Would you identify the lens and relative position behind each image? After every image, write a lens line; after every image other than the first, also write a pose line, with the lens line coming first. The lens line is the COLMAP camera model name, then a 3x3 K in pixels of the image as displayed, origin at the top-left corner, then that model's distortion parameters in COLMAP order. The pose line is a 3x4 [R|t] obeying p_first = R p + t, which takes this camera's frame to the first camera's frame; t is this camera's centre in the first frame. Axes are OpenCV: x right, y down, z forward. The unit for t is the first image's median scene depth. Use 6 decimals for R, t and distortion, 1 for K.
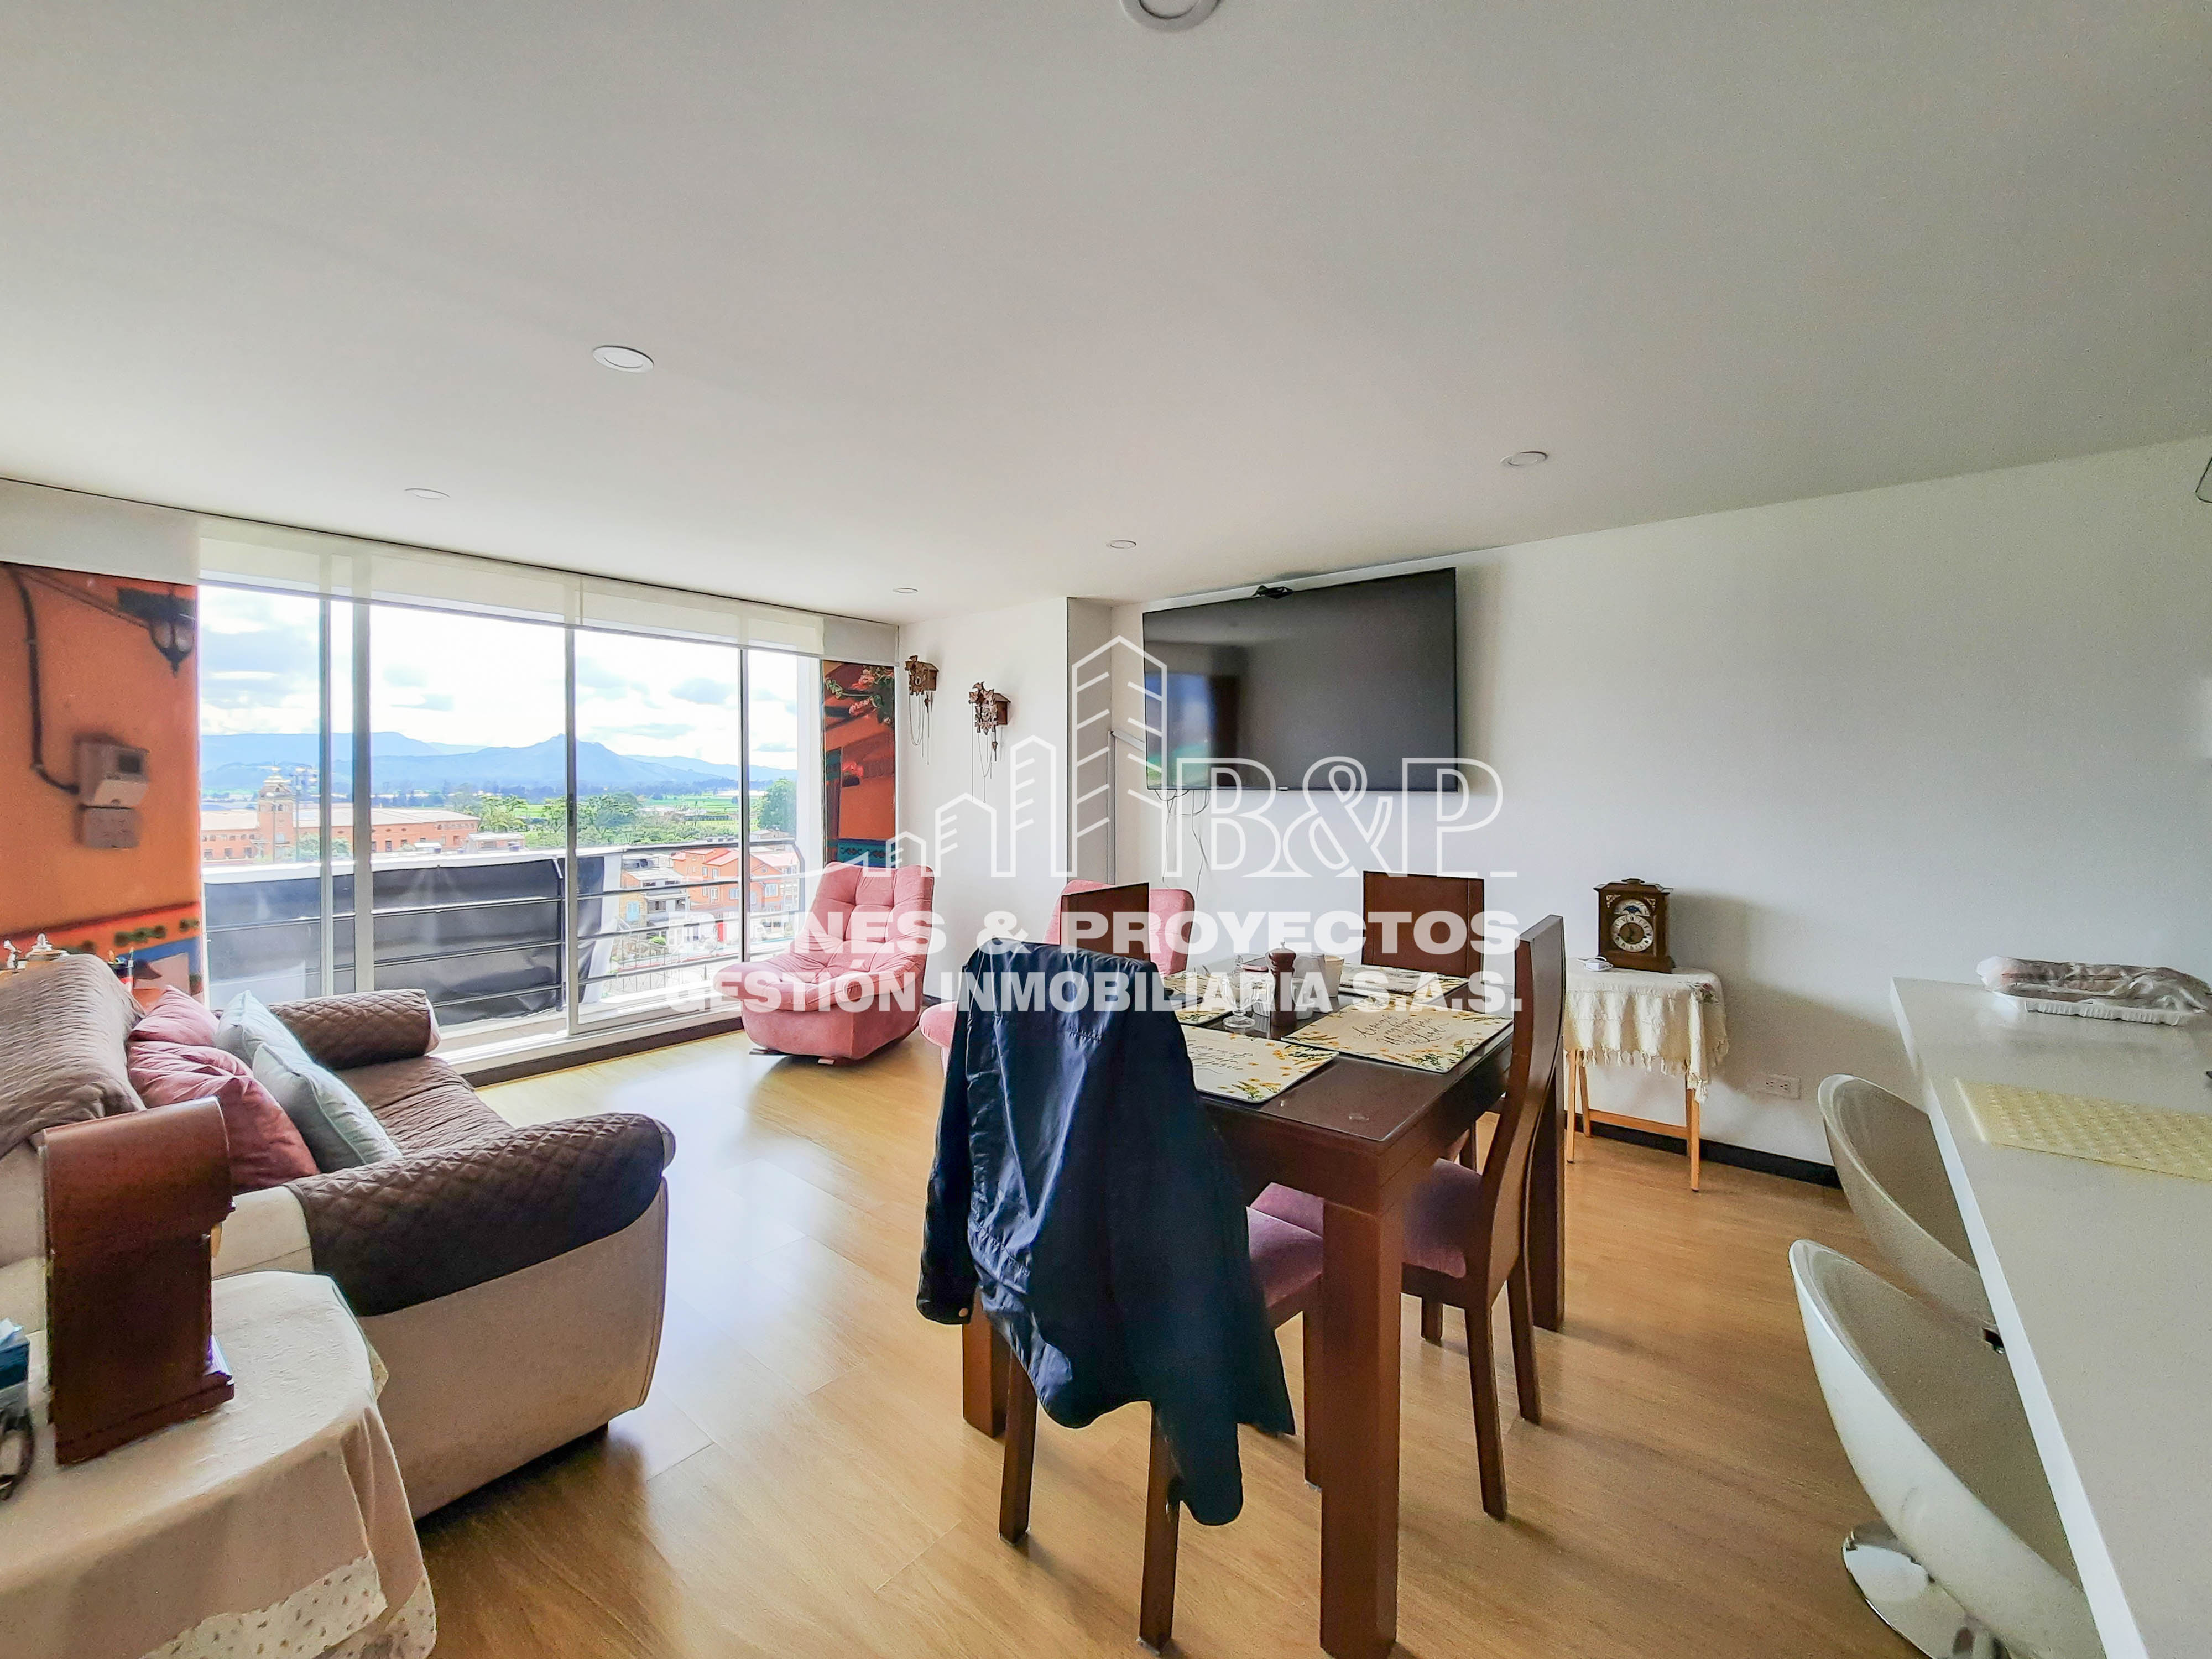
lens RADIAL K [[903.6, 0, 1090.6], [0, 903.6, 812.1], [0, 0, 1]] dist [-0.011846, -0.000242]
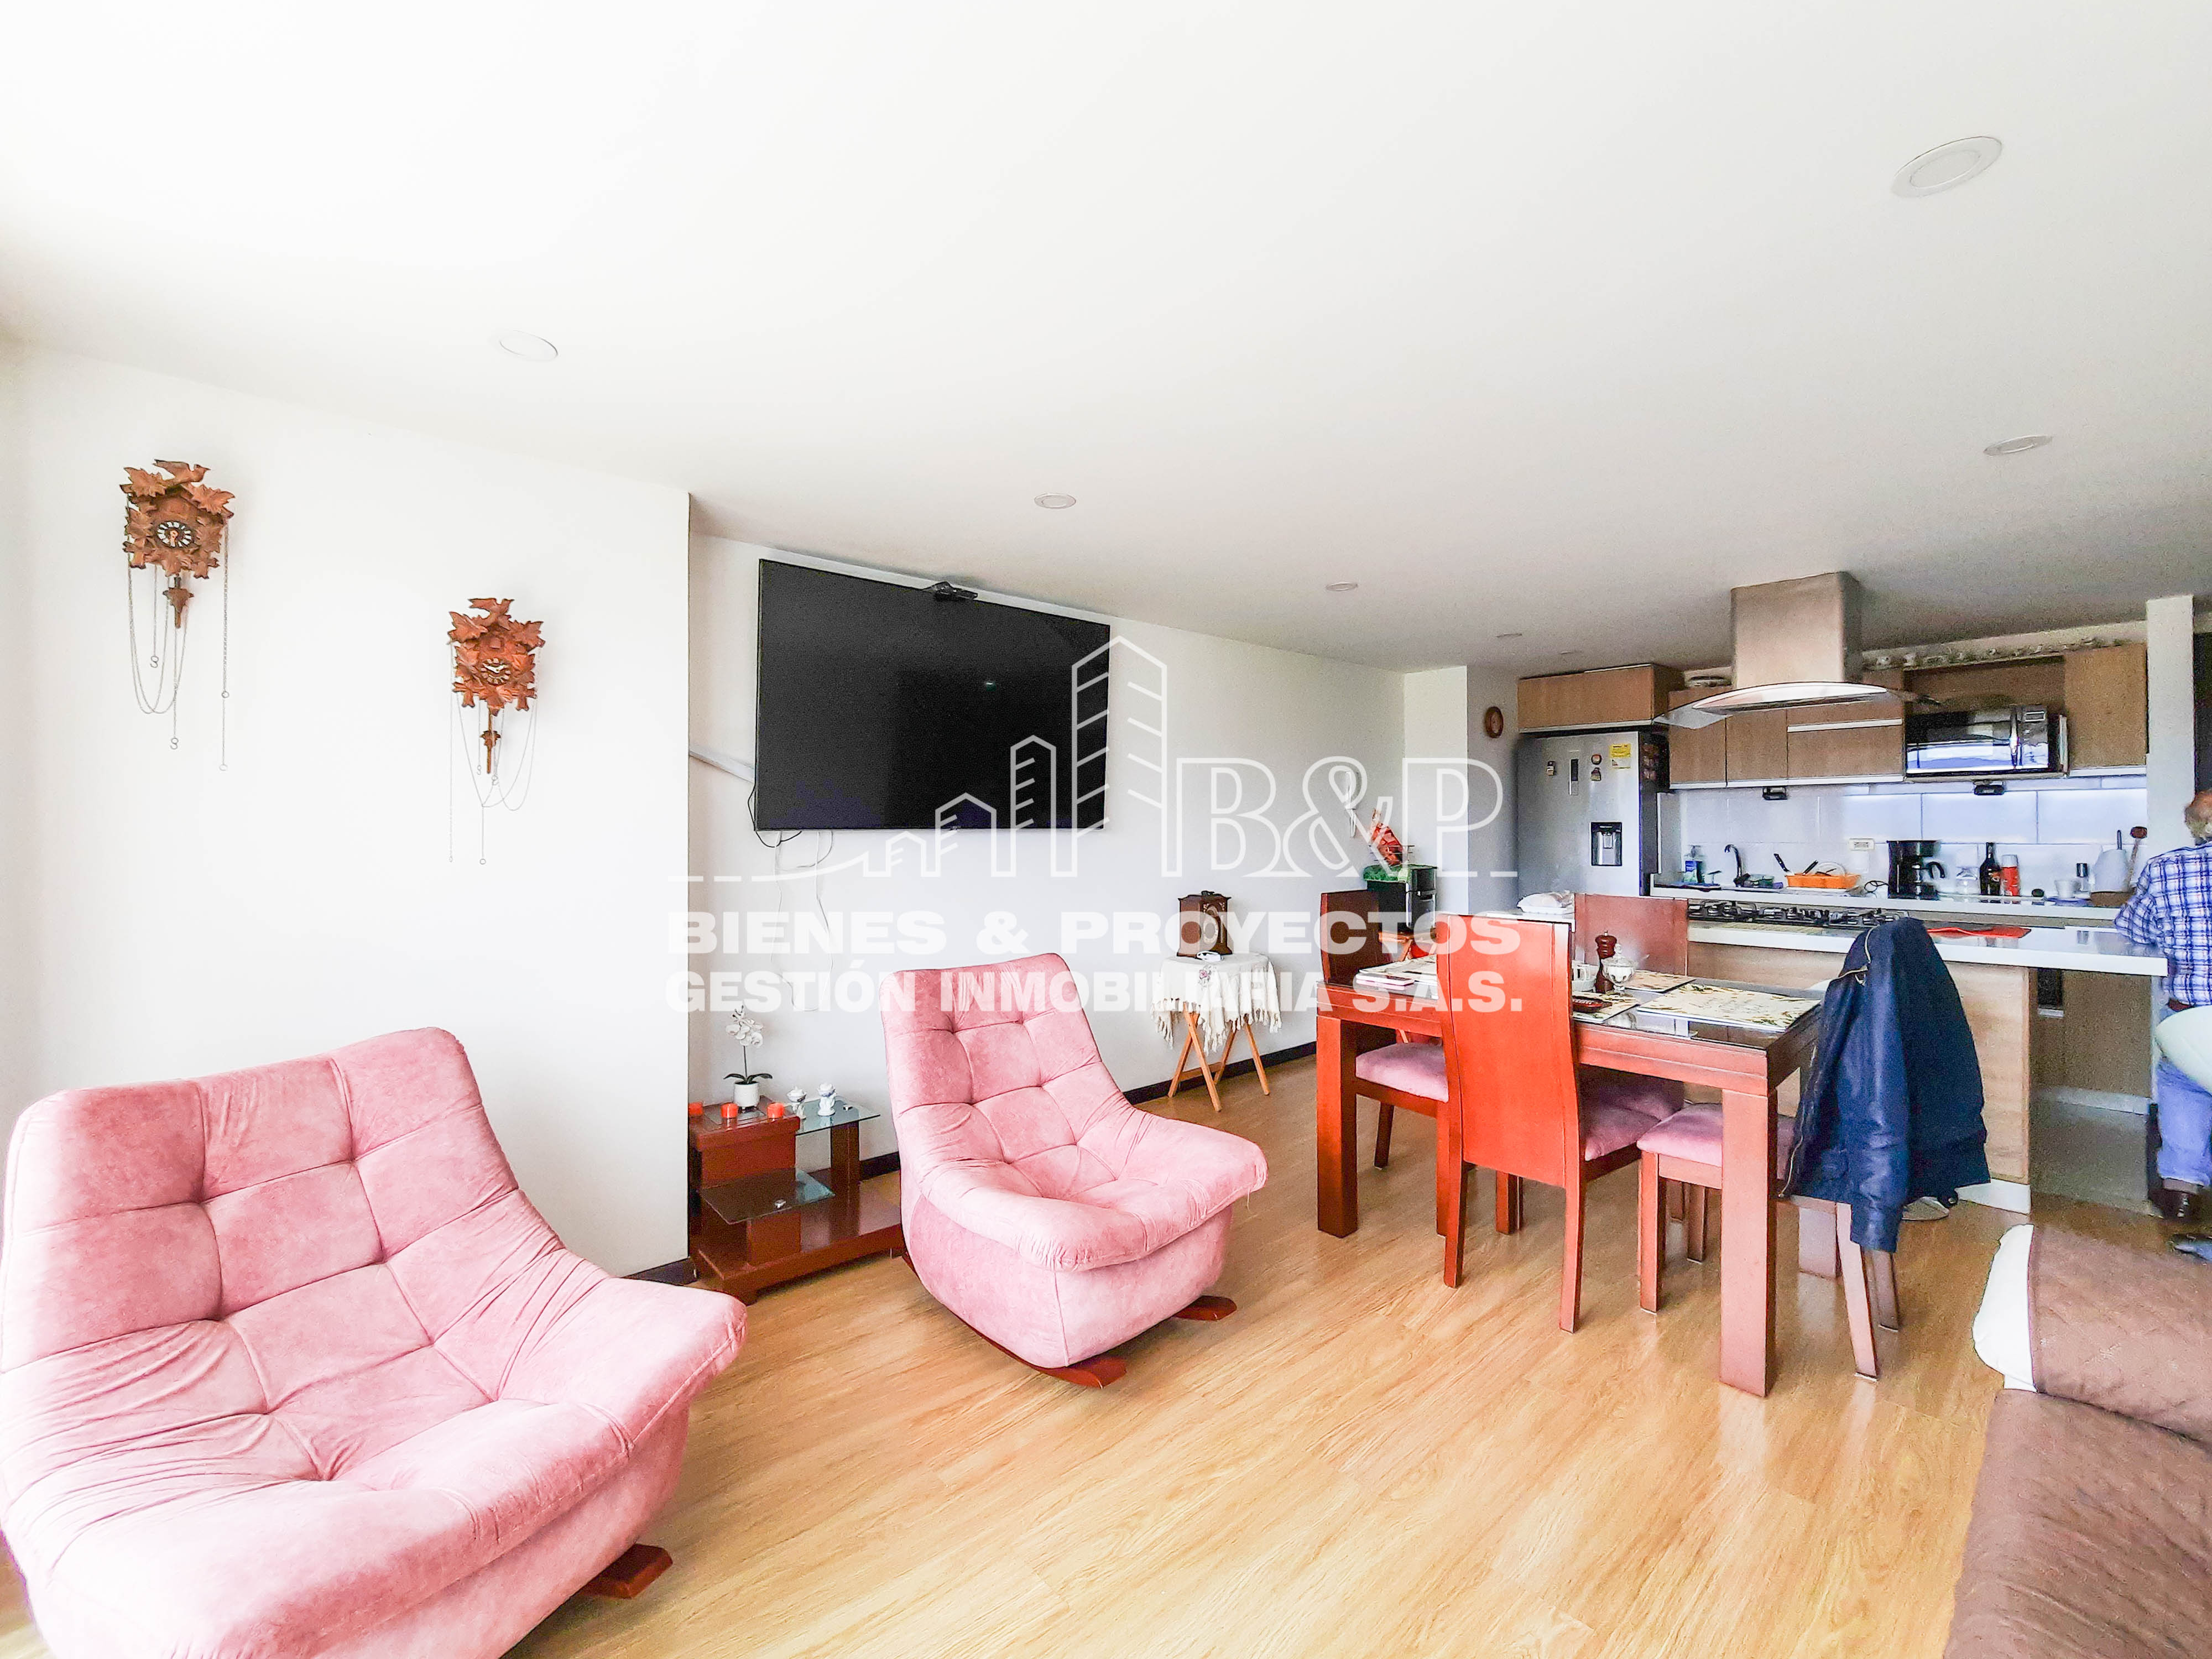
lens RADIAL K [[903.6, 0, 1120.5], [0, 903.6, 827.1], [0, 0, 1]] dist [-0.011846, -0.000242]
pose [[0.124993, 0.001374, 0.992157, -0.732315], [0.035582, 0.999350, -0.005866, -0.018798], [-0.991519, 0.036036, 0.124863, 0.946395]]
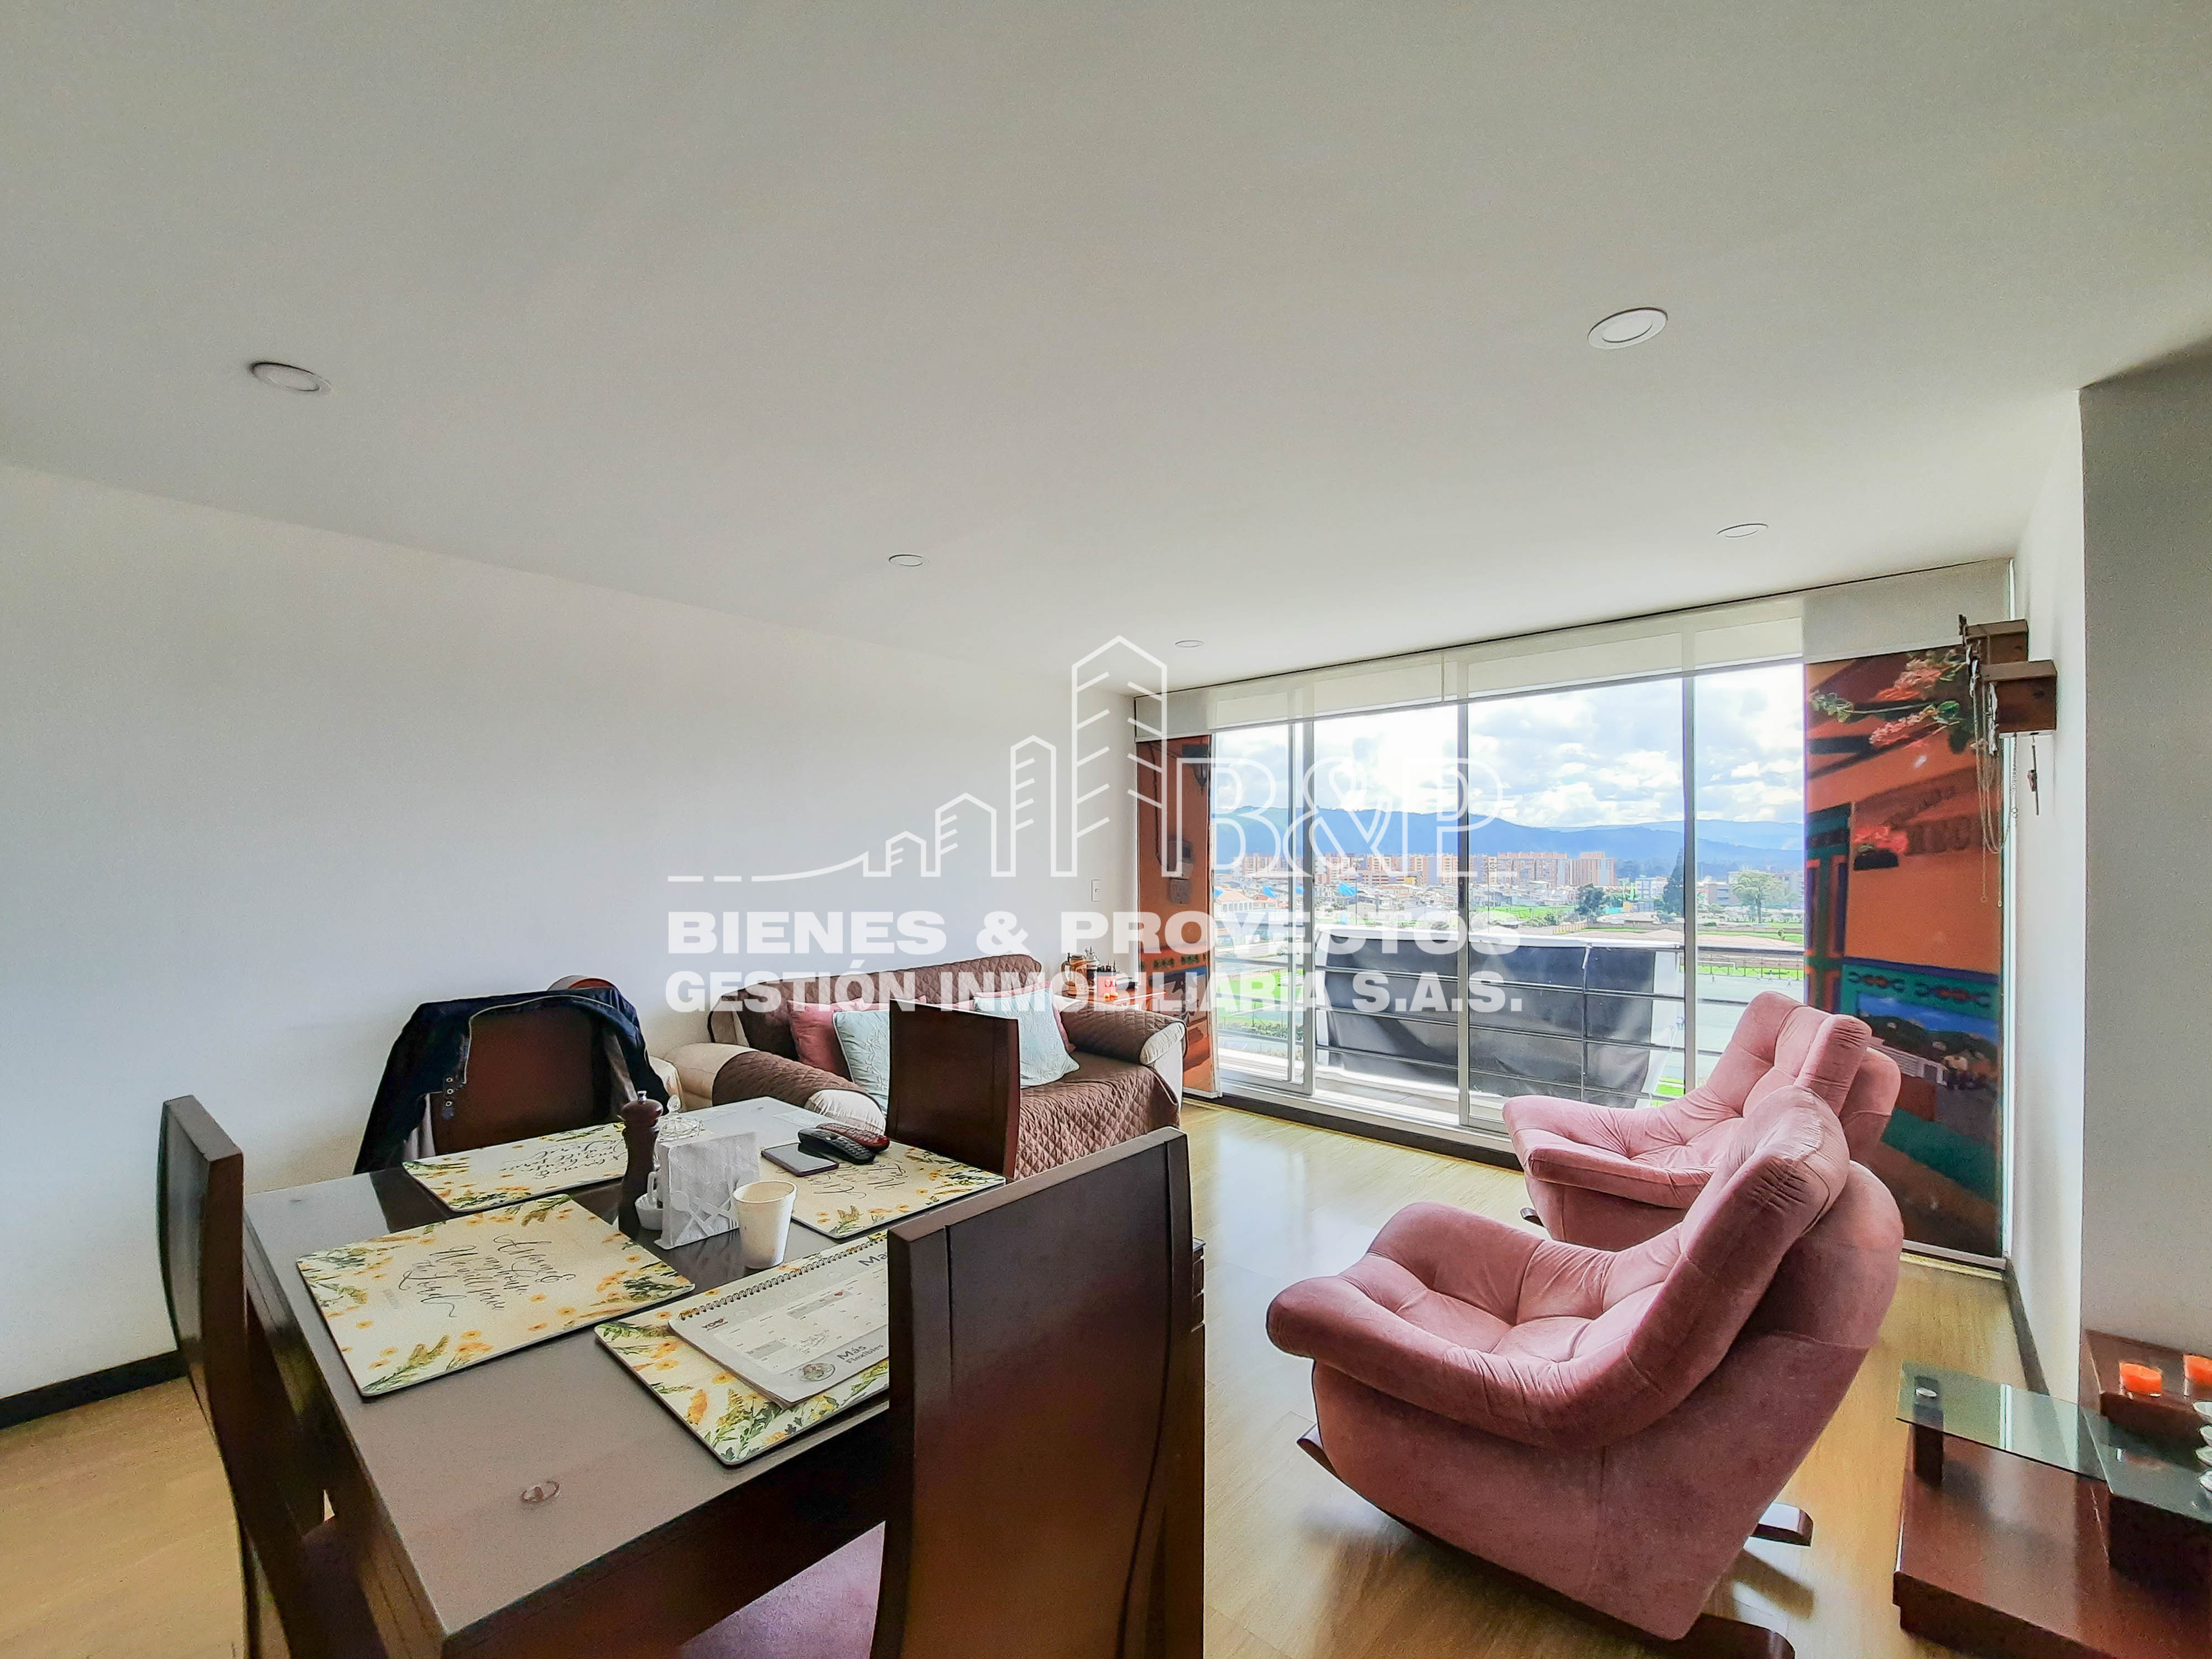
lens RADIAL K [[903.6, 0, 1076.3], [0, 903.6, 862.4], [0, 0, 1]] dist [-0.011846, -0.000242]
pose [[-0.063487, -0.002080, -0.997981, 0.541739], [-0.031349, 0.999509, -0.000089, -0.026148], [0.997490, 0.031280, -0.063521, 0.835912]]
